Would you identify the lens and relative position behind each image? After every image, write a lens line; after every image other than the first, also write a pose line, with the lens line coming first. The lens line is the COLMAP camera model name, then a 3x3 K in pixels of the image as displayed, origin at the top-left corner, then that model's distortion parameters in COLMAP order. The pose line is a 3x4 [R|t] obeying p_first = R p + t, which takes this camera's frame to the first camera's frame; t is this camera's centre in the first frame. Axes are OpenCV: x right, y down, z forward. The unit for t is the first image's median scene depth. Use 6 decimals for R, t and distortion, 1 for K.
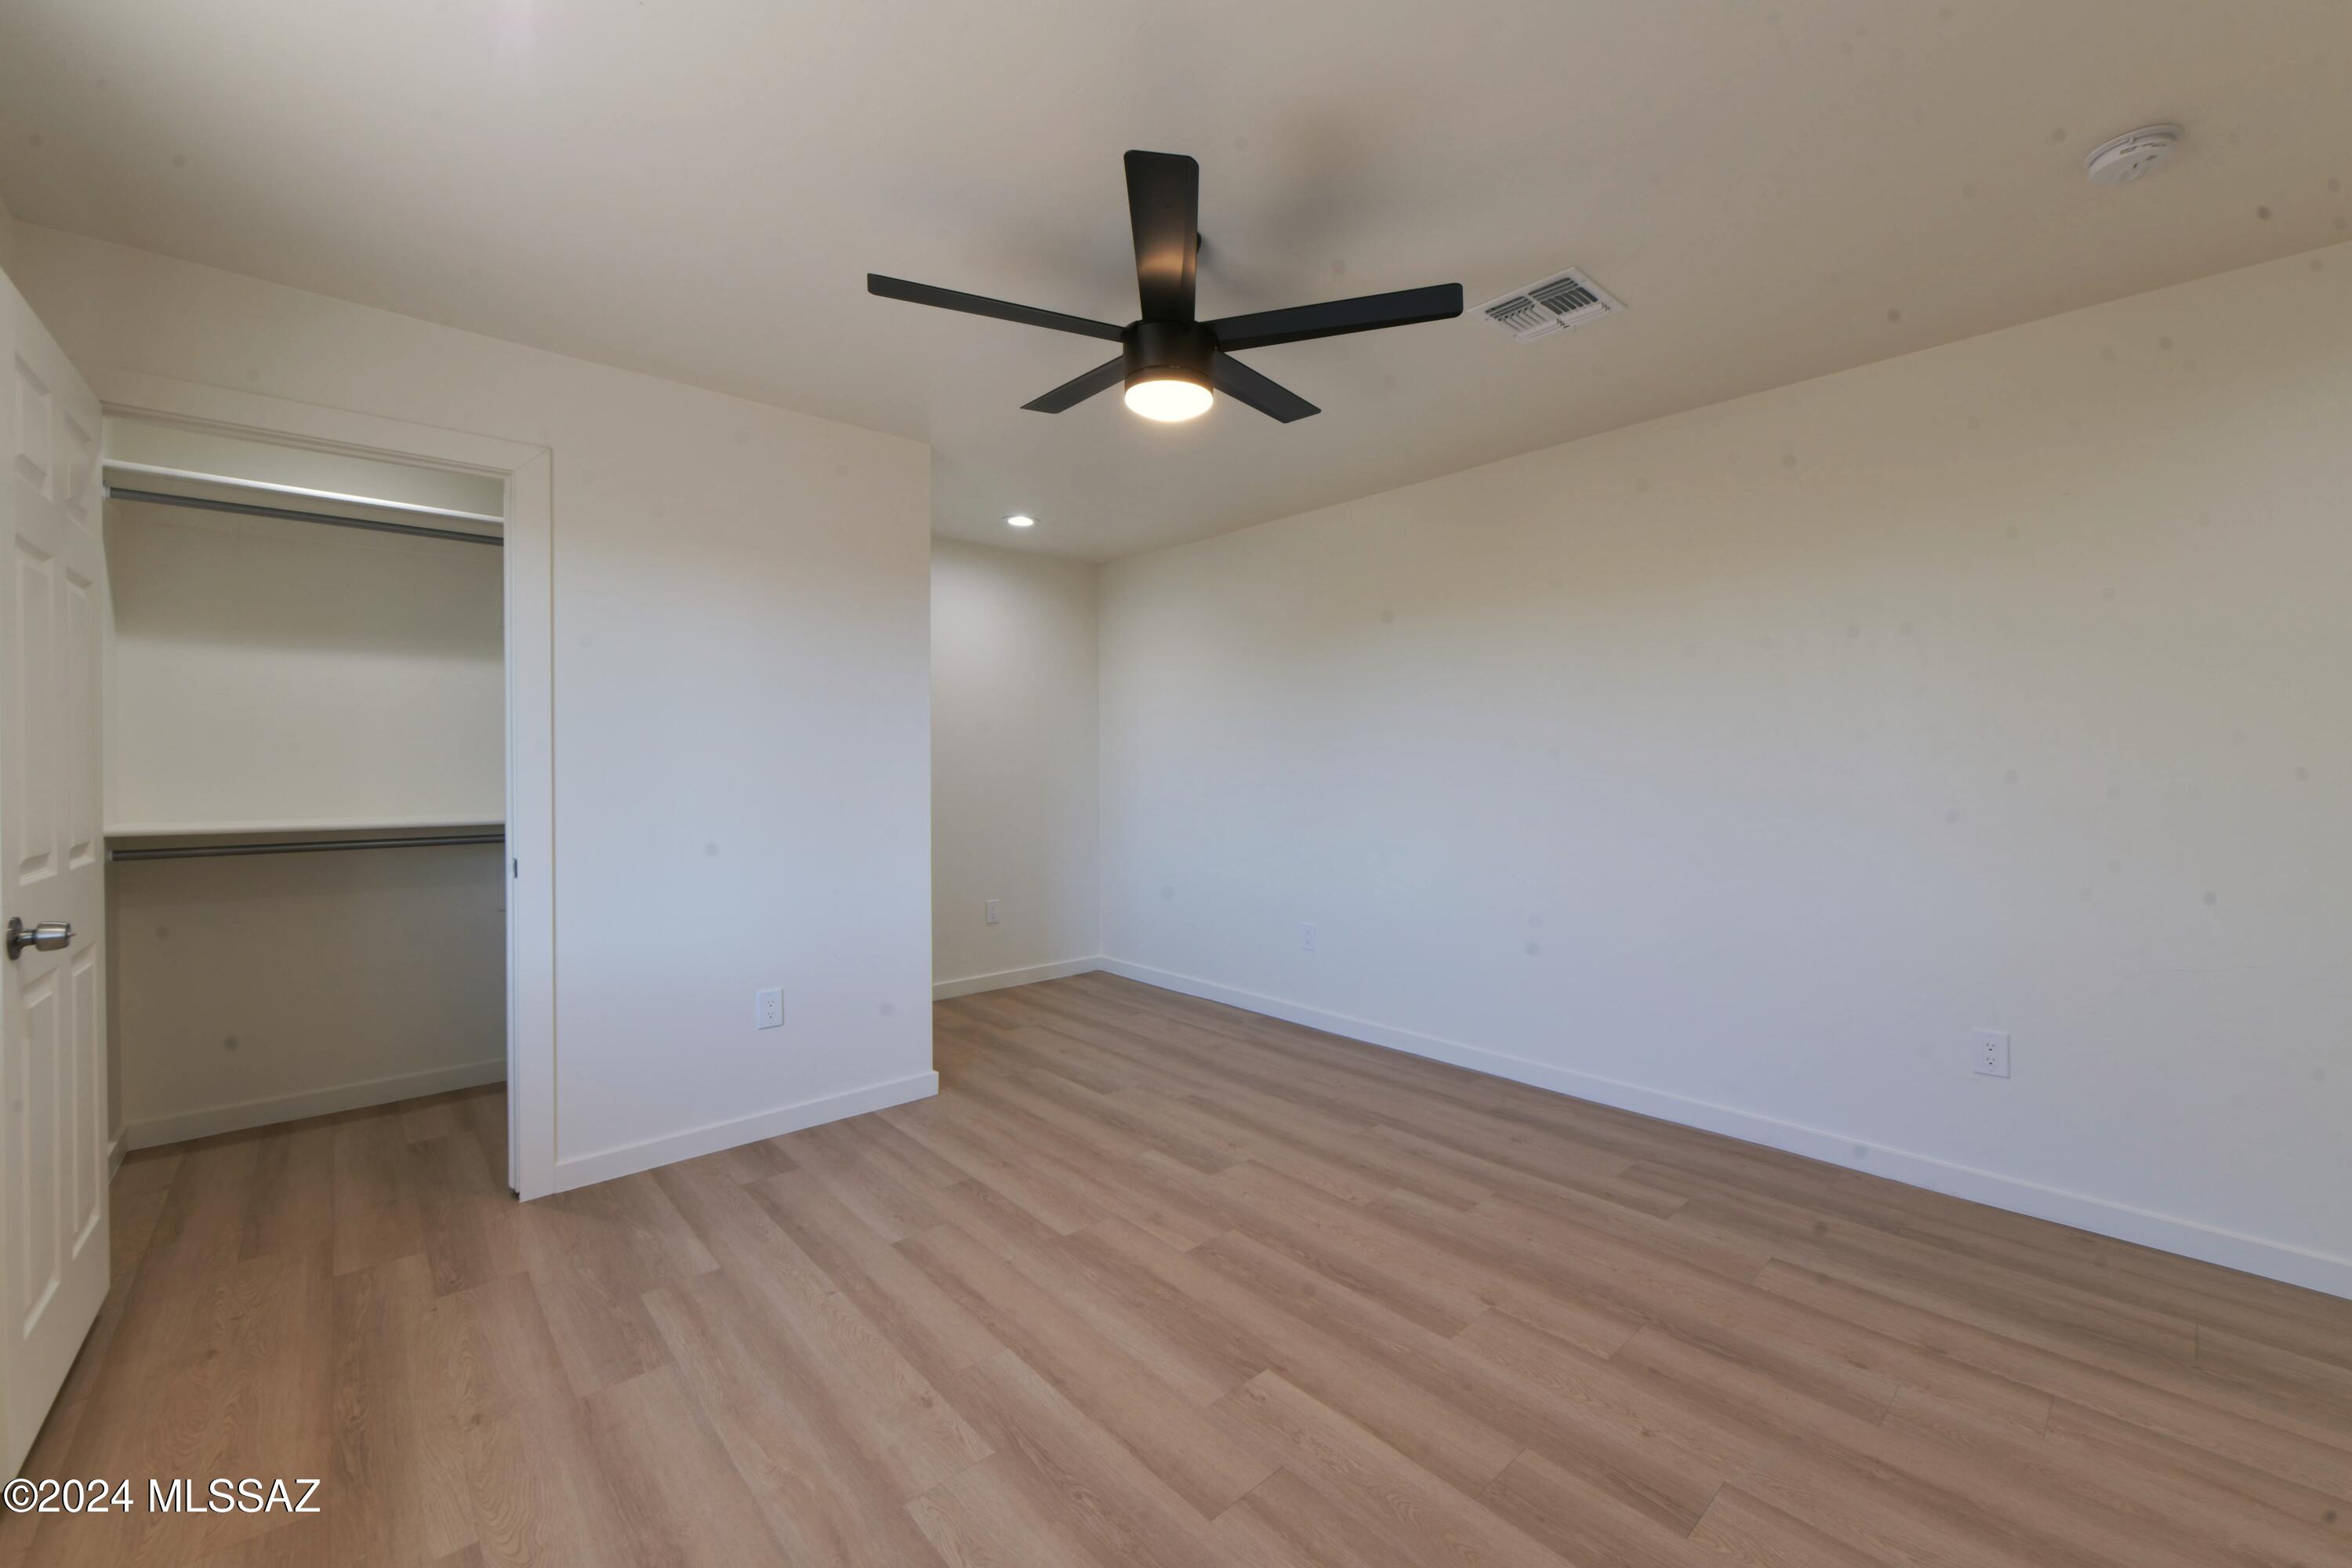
lens RADIAL K [[920.5, 0, 1217.4], [0, 920.5, 778.8], [0, 0, 1]] dist [-0.001367, -0.000139]
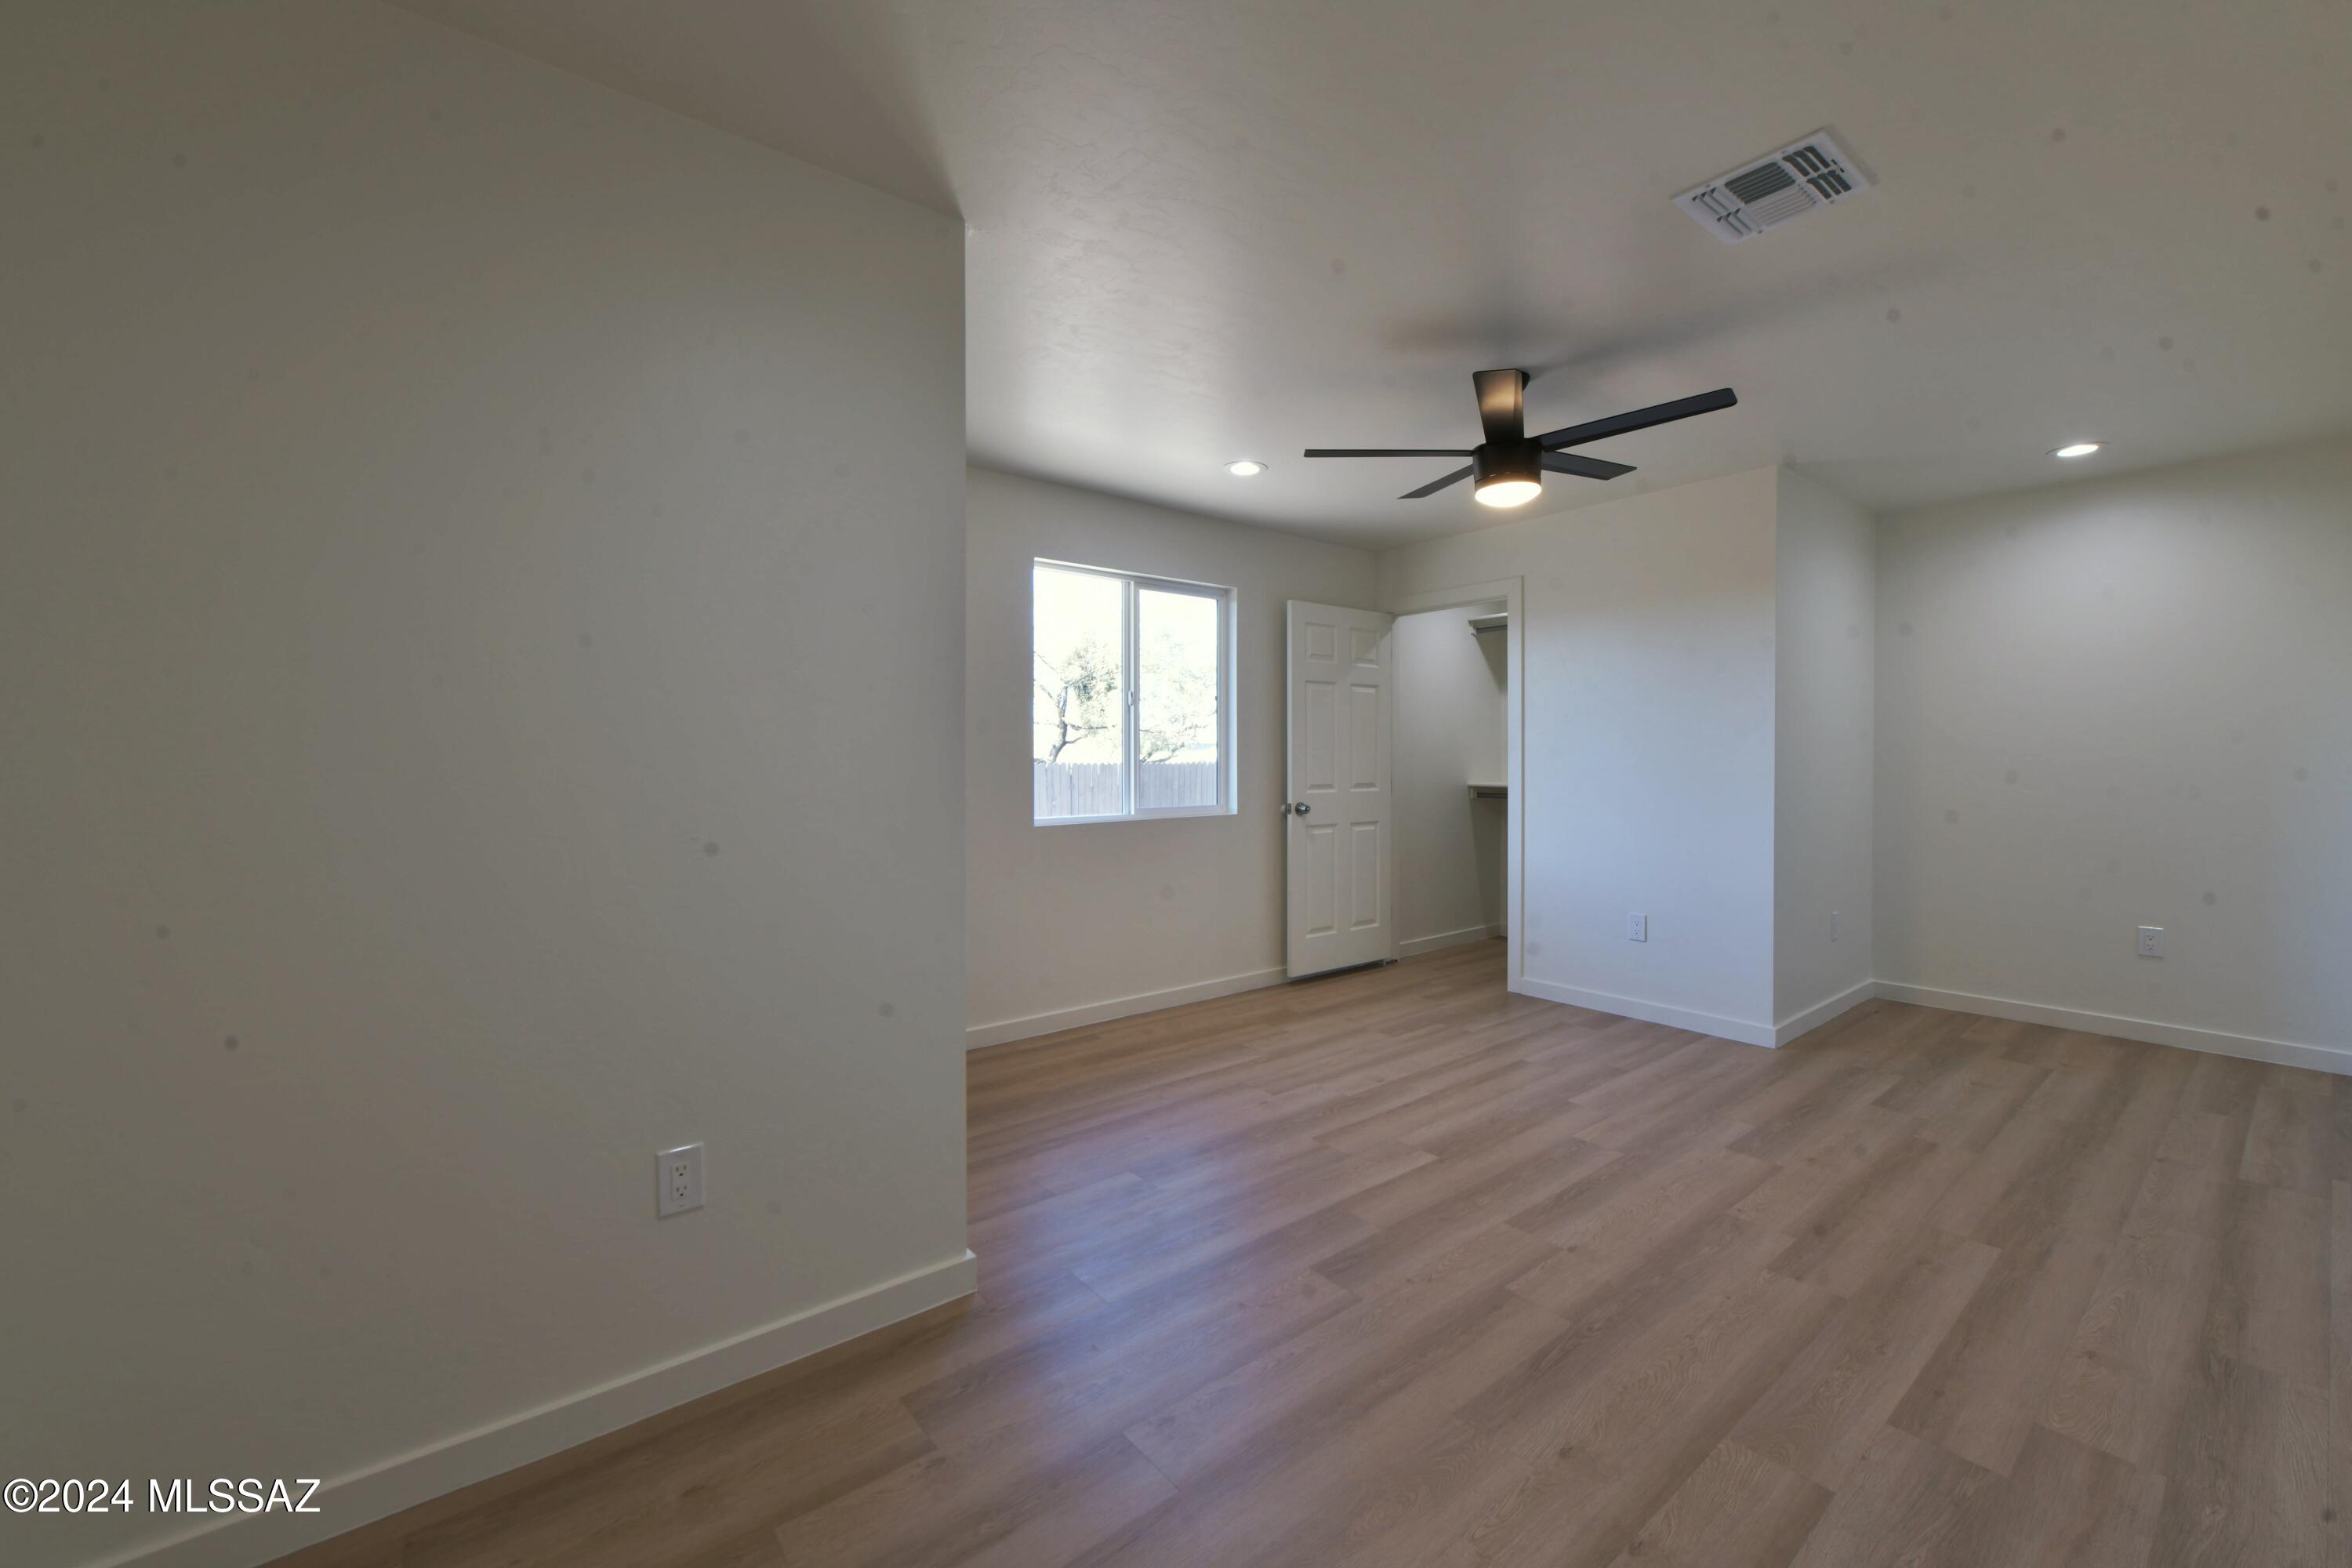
lens RADIAL K [[938.5, 0, 1215.1], [0, 938.5, 763.9], [0, 0, 1]] dist [-0.002405, -0.000299]
pose [[-0.060504, 0.008065, -0.998135, 1.322947], [-0.010695, 0.999905, 0.008728, -0.004354], [0.998111, 0.011204, -0.060412, 0.602231]]
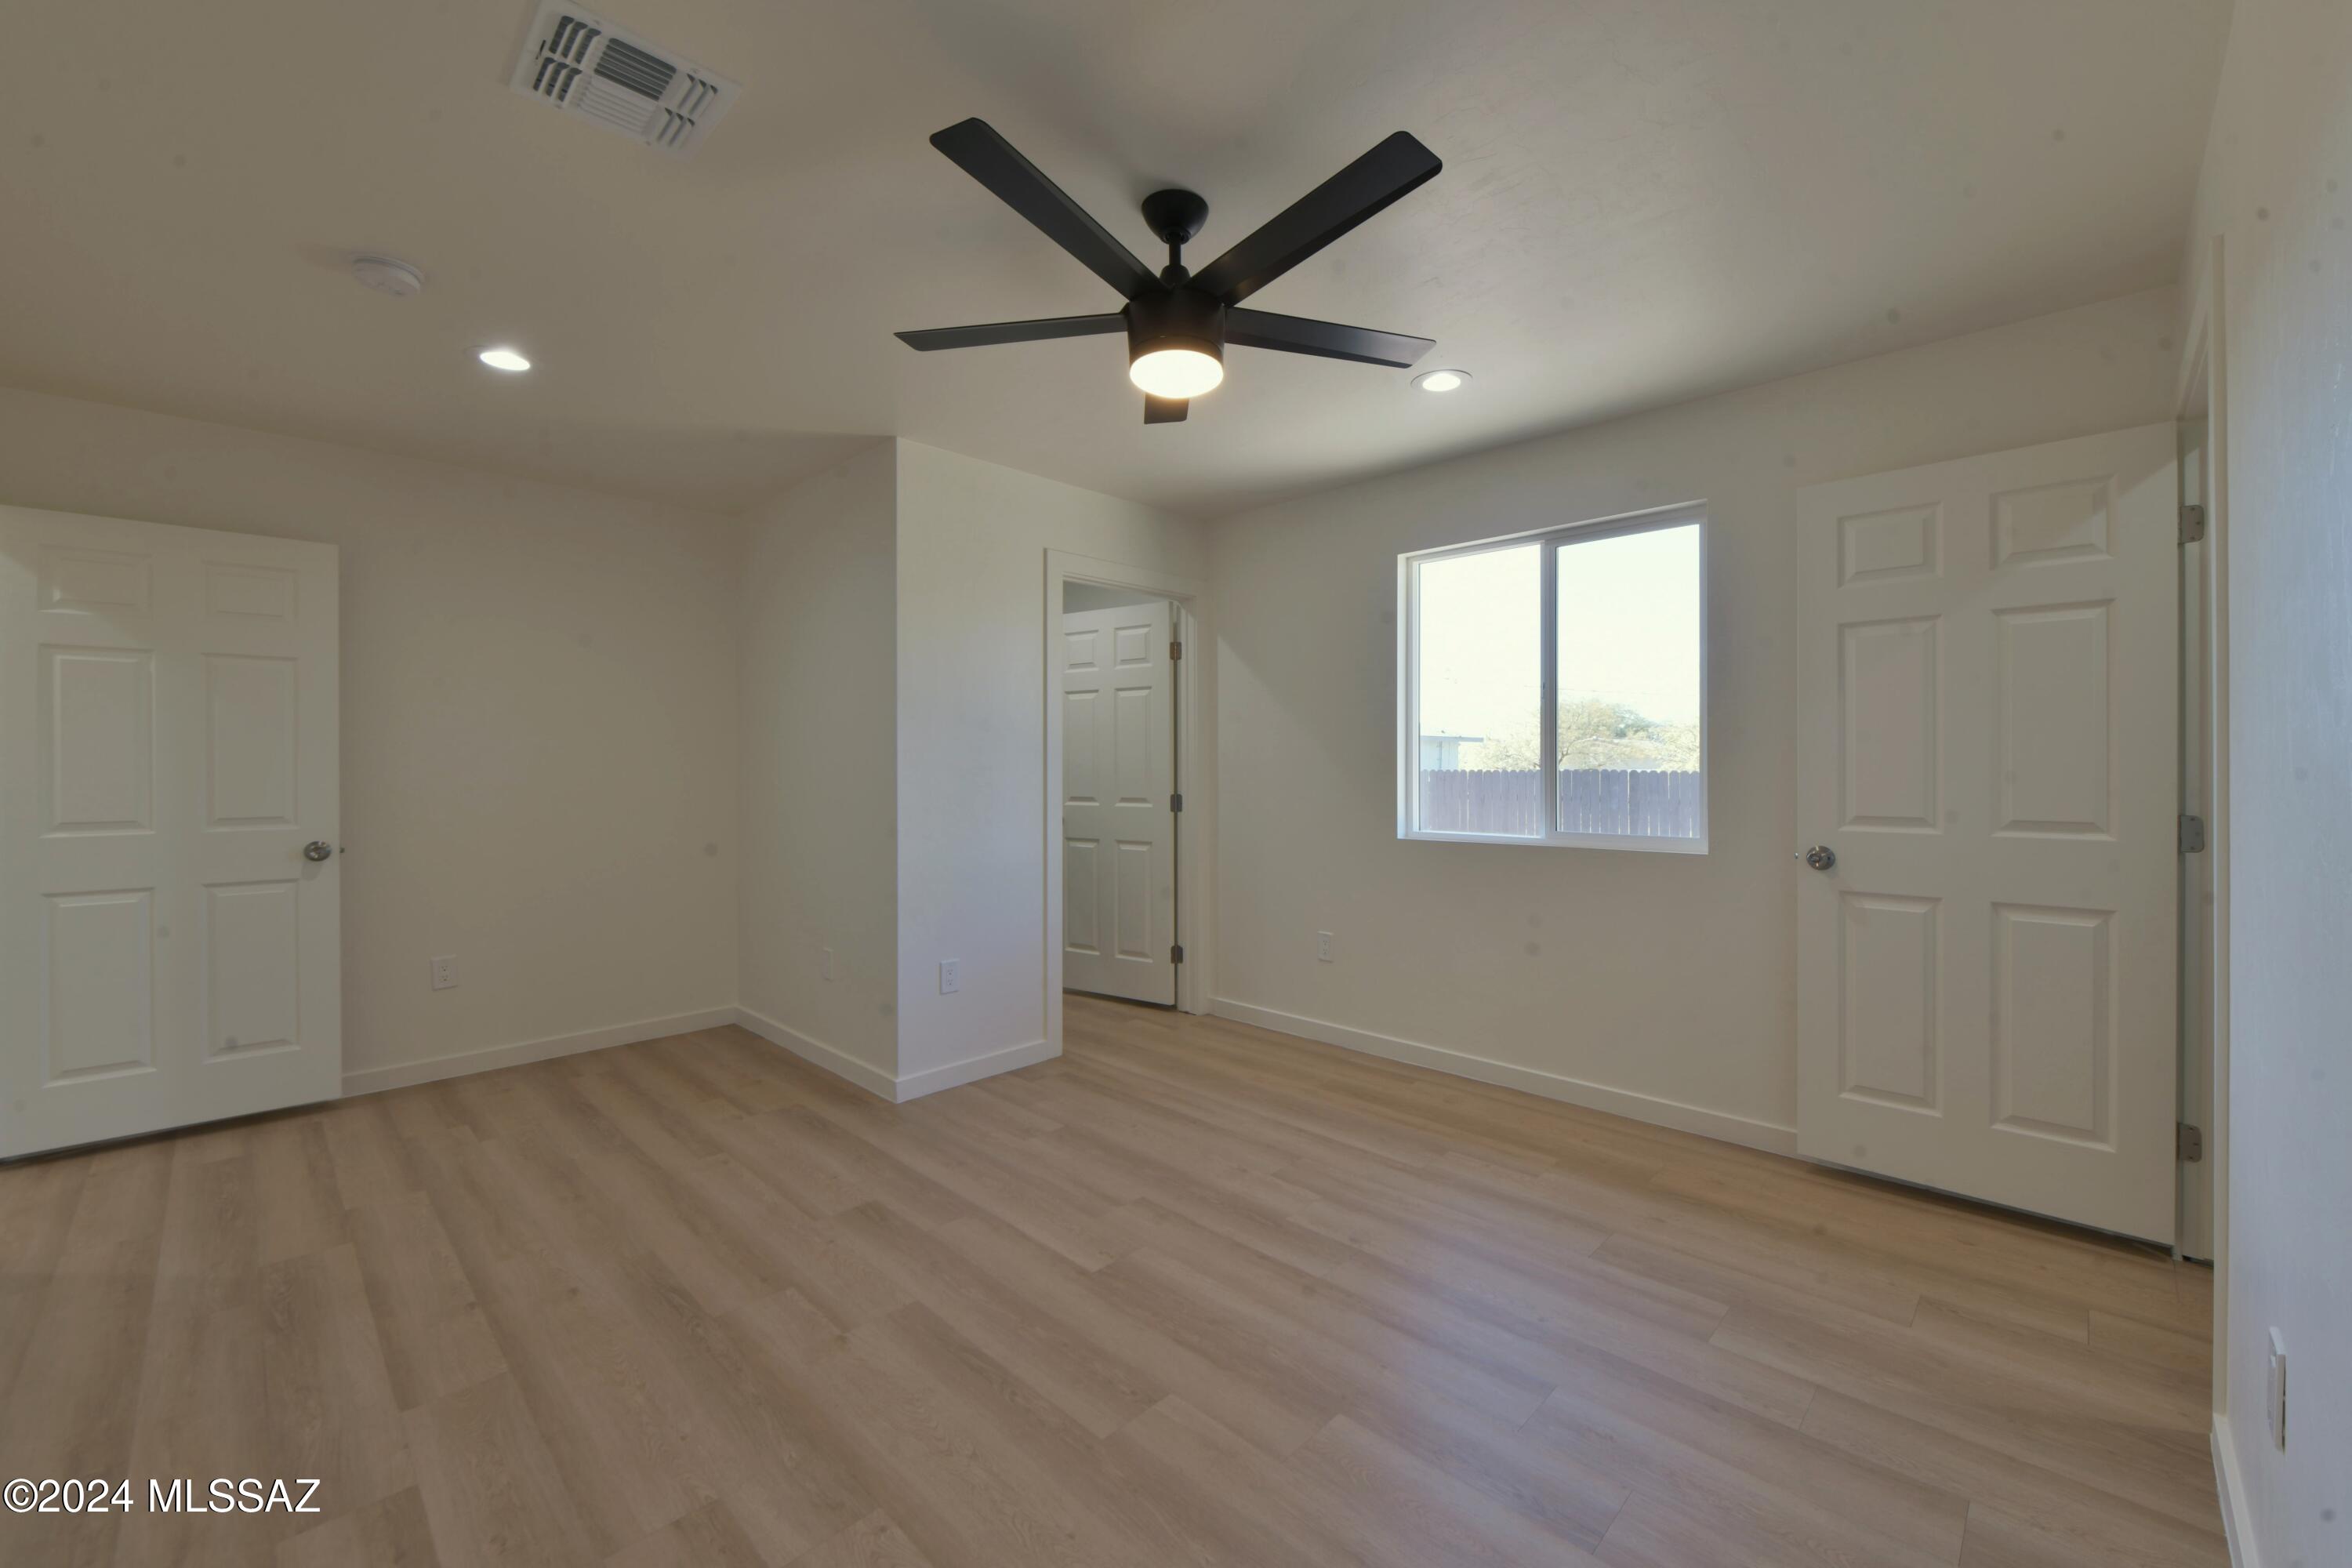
lens RADIAL K [[938.5, 0, 1215.1], [0, 938.5, 763.9], [0, 0, 1]] dist [-0.002405, -0.000299]
pose [[-0.998356, 0.007890, -0.056772, -0.033254], [0.007317, 0.999920, 0.010294, -0.022997], [0.056849, 0.009862, -0.998334, 1.845998]]
